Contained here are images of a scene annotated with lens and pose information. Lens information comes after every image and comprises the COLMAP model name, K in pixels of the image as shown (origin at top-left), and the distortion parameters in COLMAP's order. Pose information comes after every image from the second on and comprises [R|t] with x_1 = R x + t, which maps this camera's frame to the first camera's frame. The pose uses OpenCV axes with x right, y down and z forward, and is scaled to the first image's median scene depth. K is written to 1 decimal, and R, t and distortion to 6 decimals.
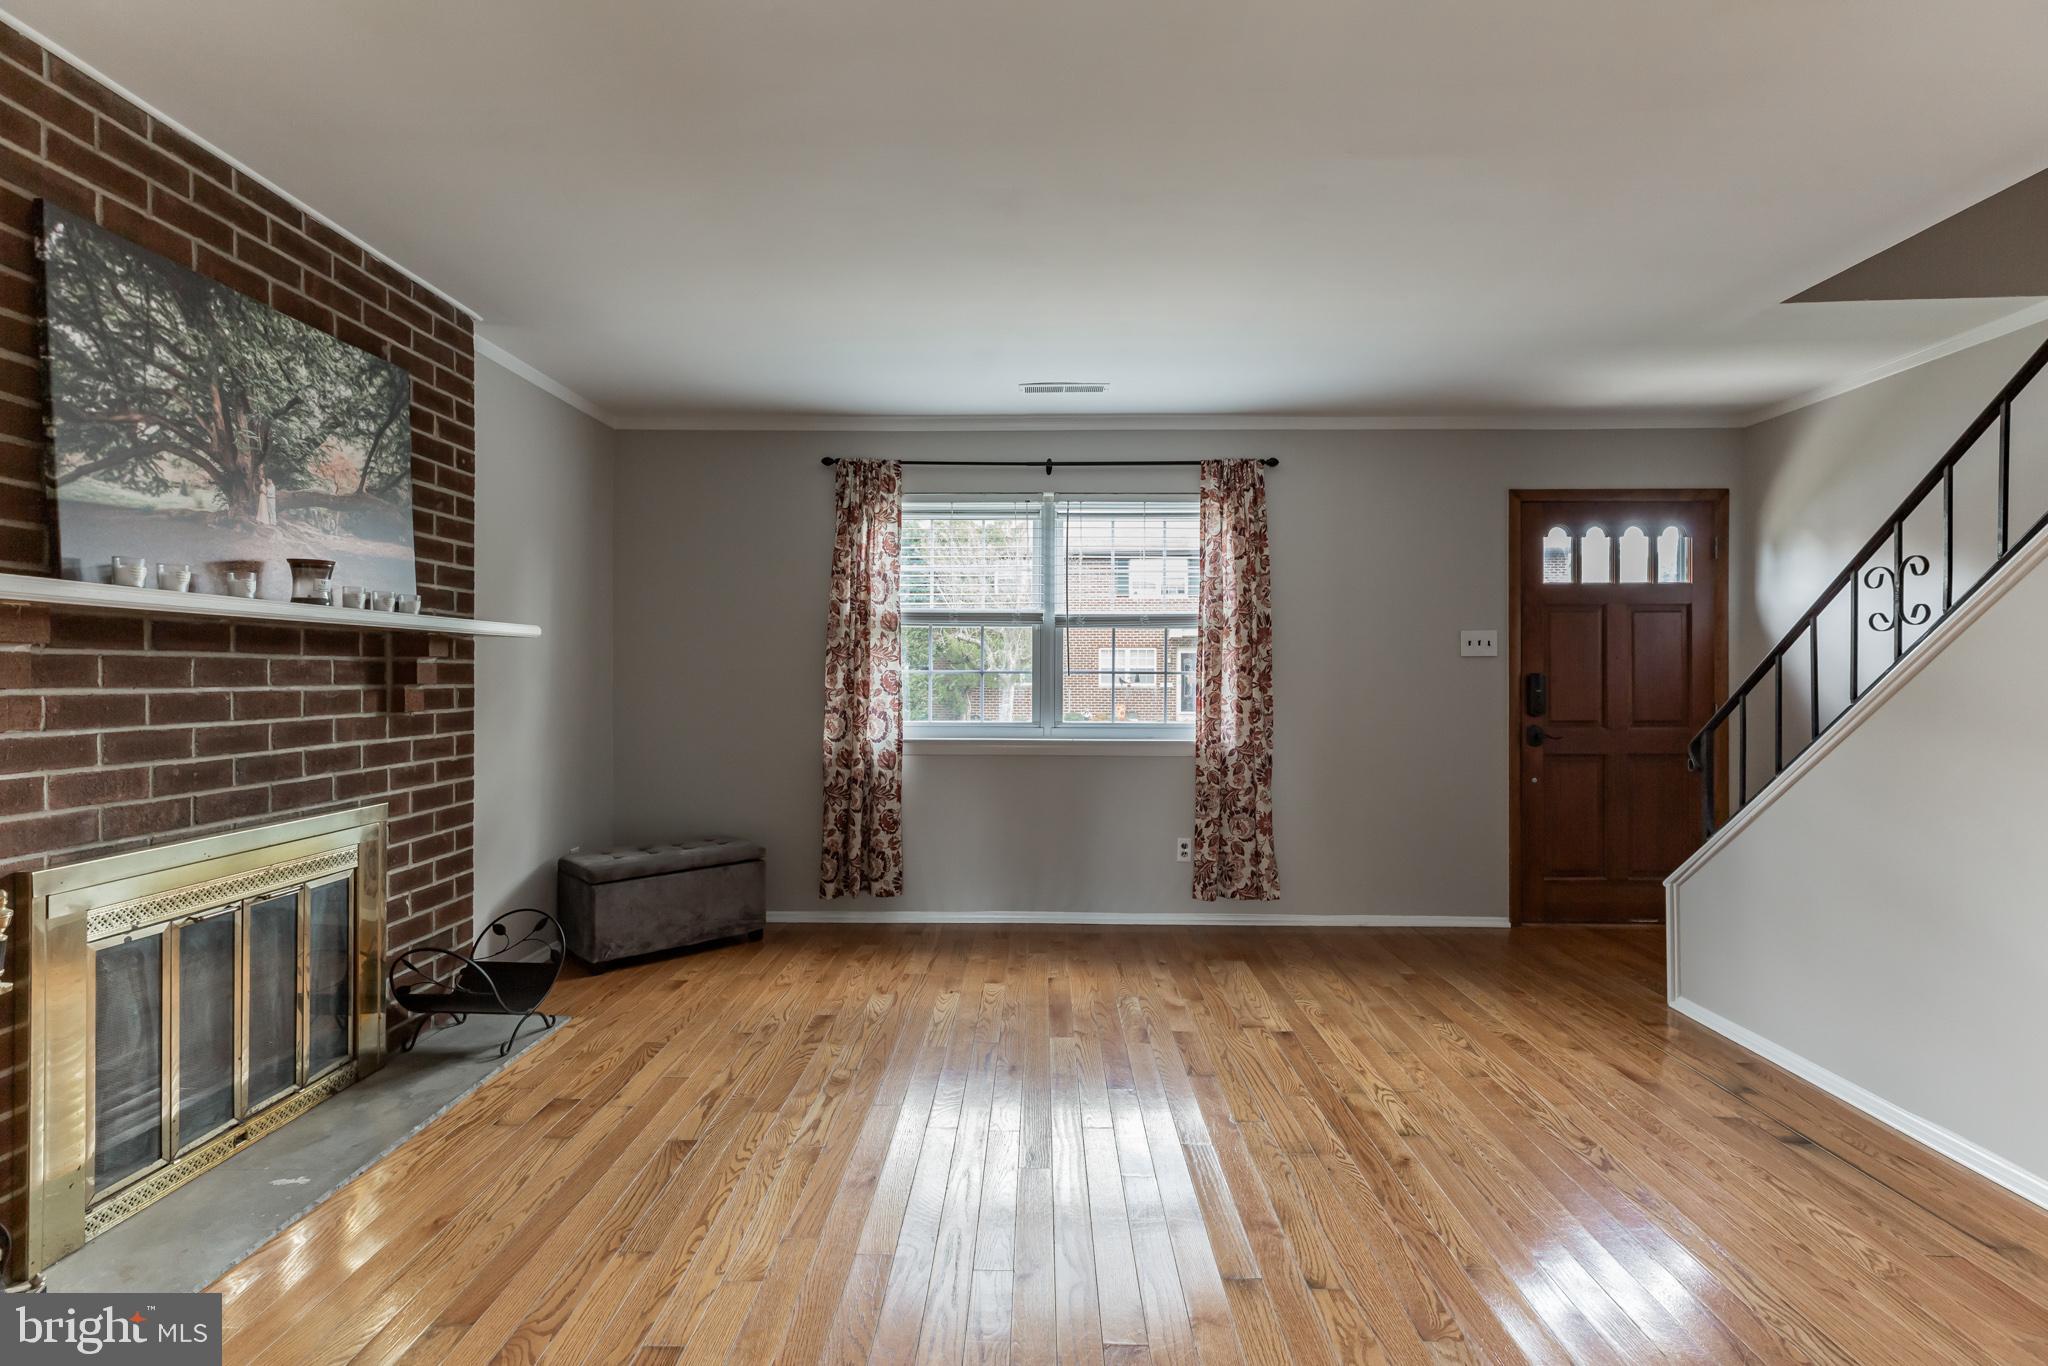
lens RADIAL K [[942.4, 0, 1032.9], [0, 942.4, 678.8], [0, 0, 1]] dist [0.000934, -0.000057]
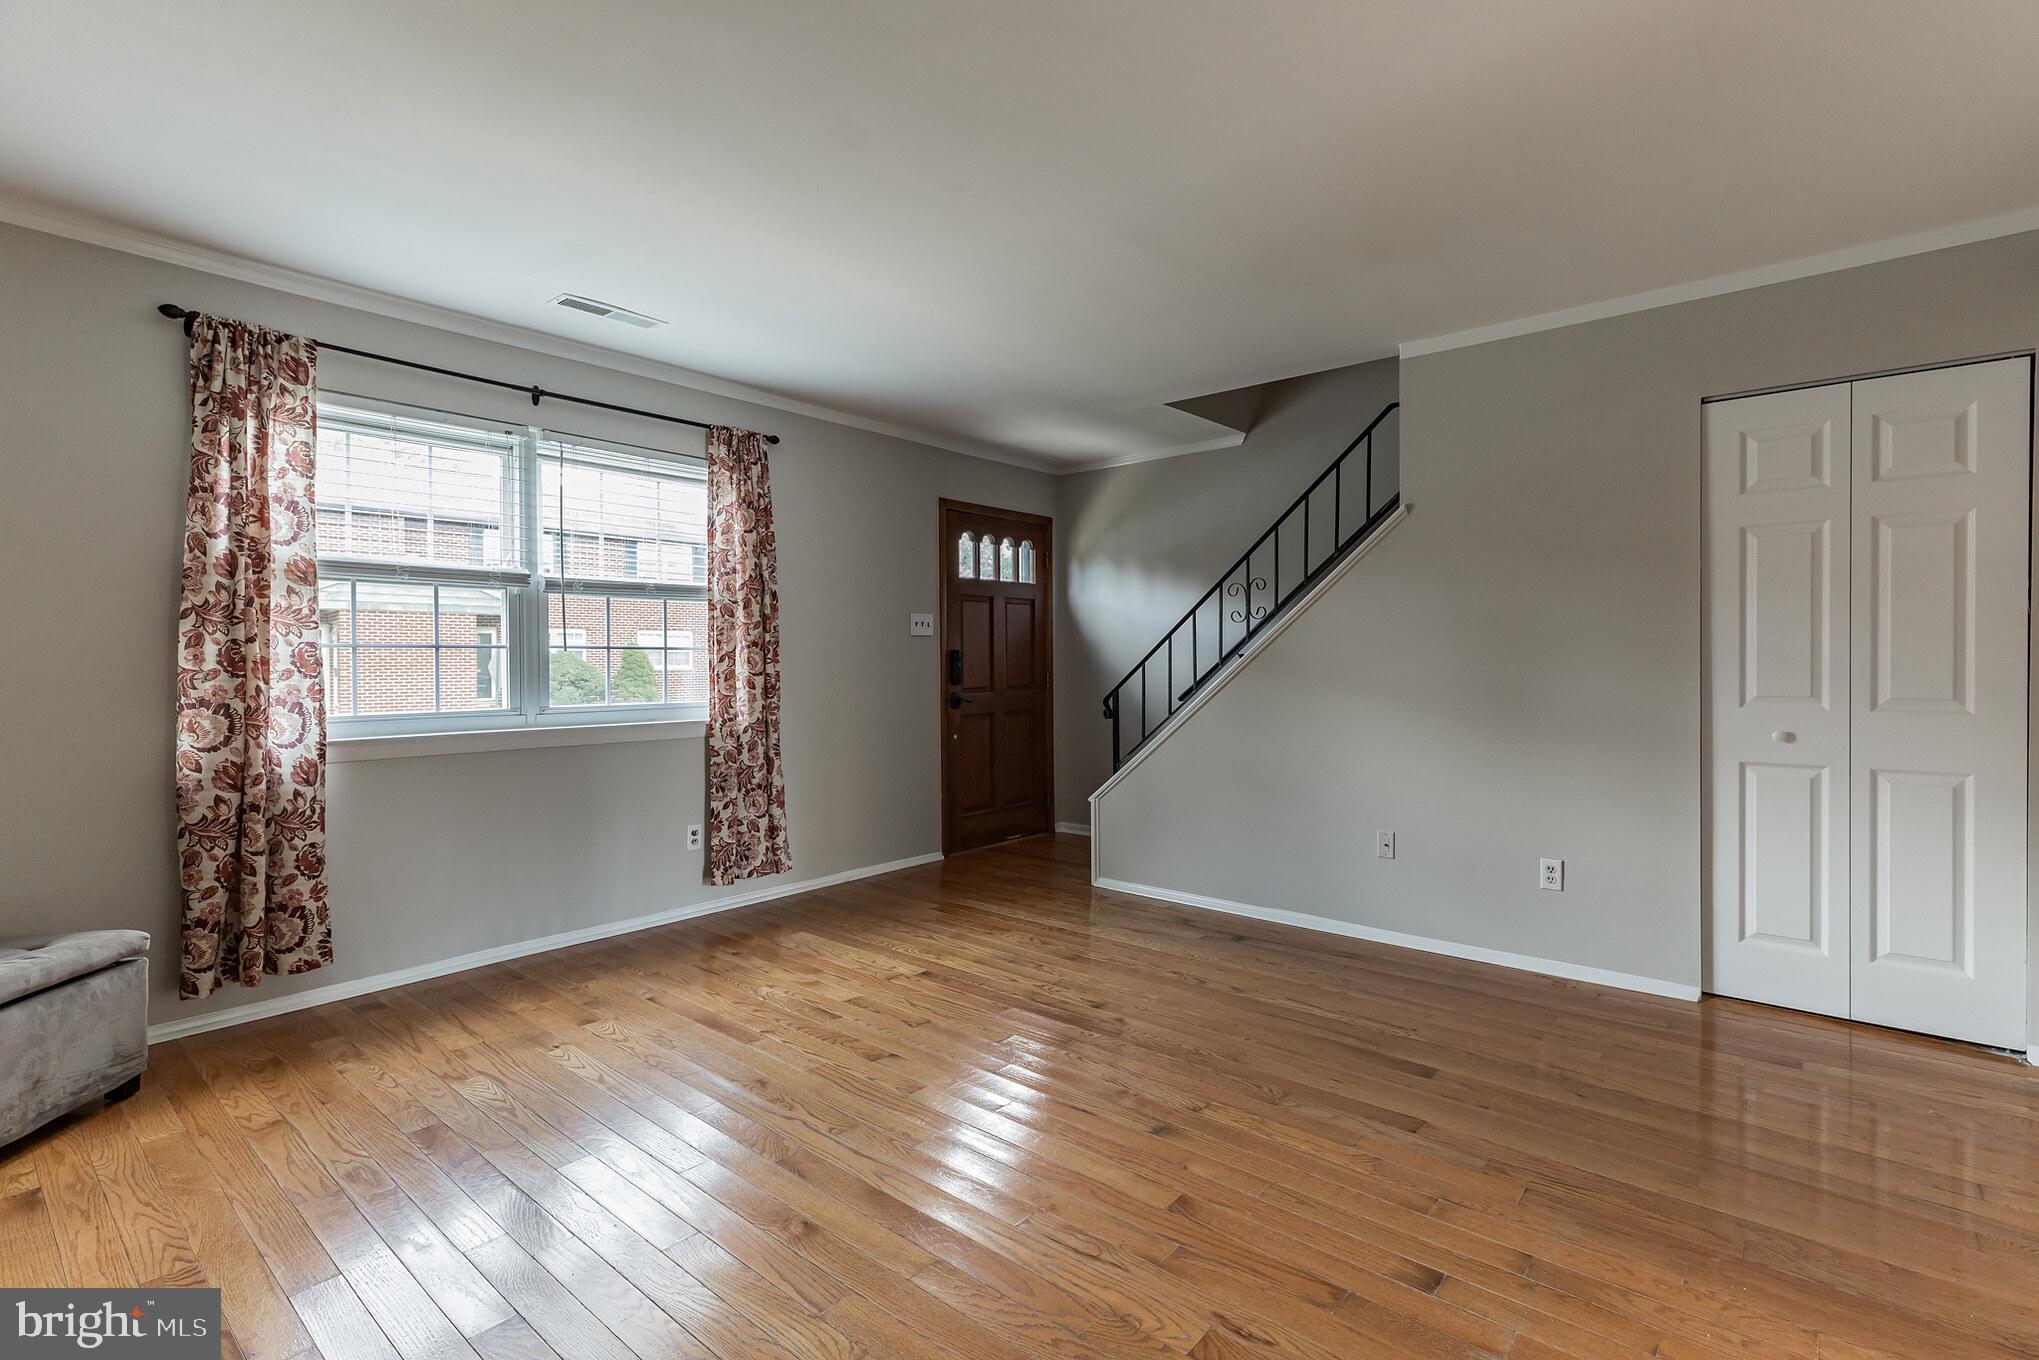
lens RADIAL K [[927.7, 0, 1057.7], [0, 927.7, 668.7], [0, 0, 1]] dist [0.002748, 0.000519]
pose [[0.620133, -0.012716, 0.784393, -0.346761], [0.006800, 0.999918, 0.010833, 0.006621], [-0.784467, -0.001384, 0.620169, 0.147688]]
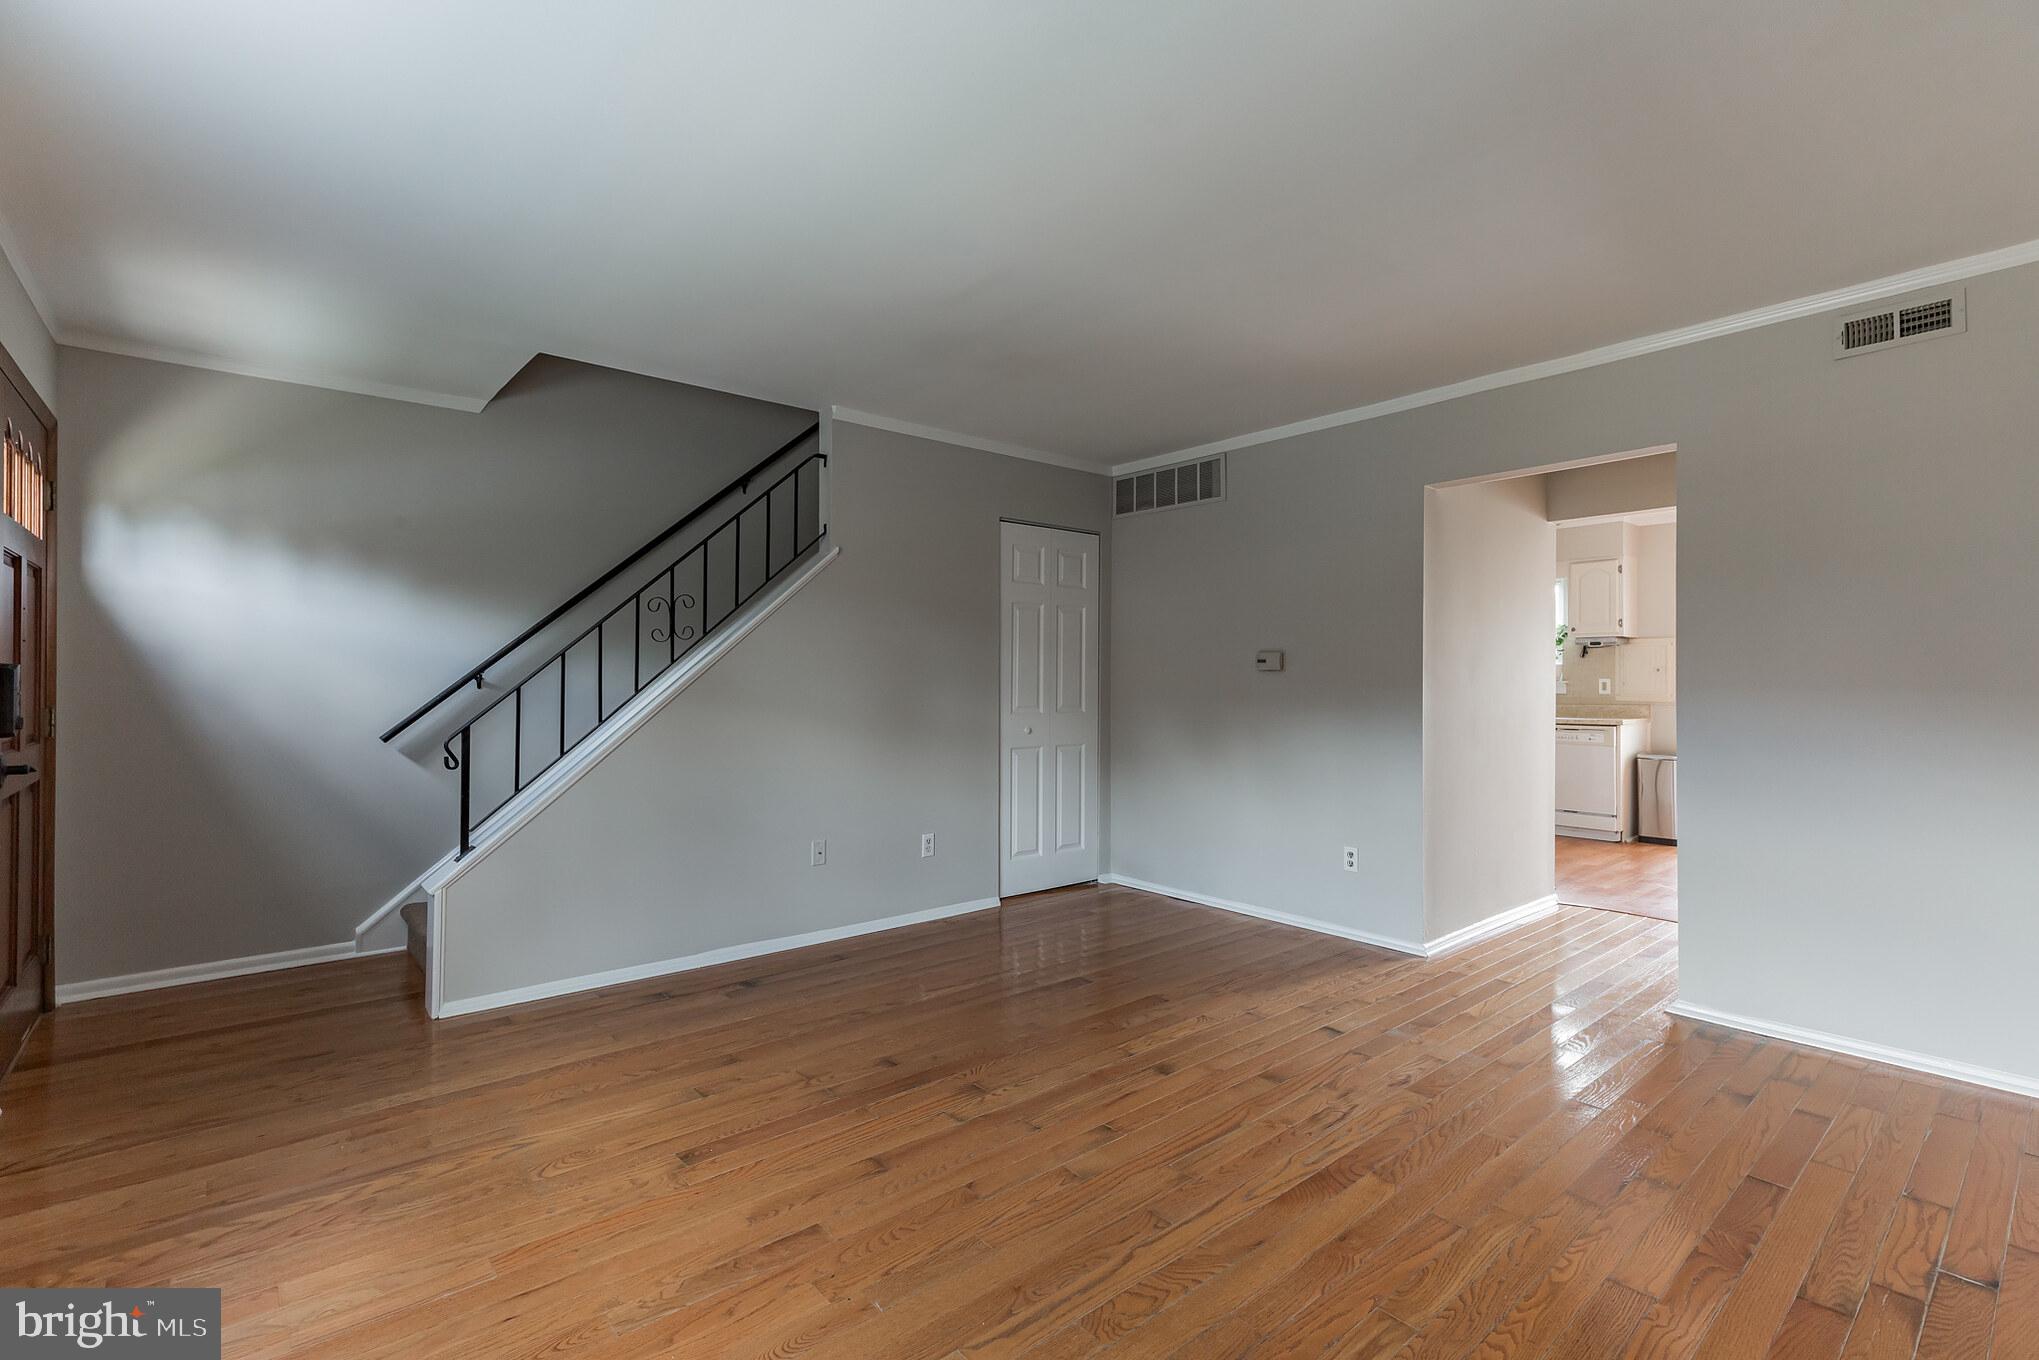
lens RADIAL K [[905.0, 0, 1007.9], [0, 905.0, 677.5], [0, 0, 1]] dist [0.015607, 0.000155]
pose [[-0.647037, -0.003196, 0.762452, -0.312698], [-0.003404, 0.999993, 0.001303, 0.000298], [-0.762451, -0.001753, -0.647043, 0.912288]]
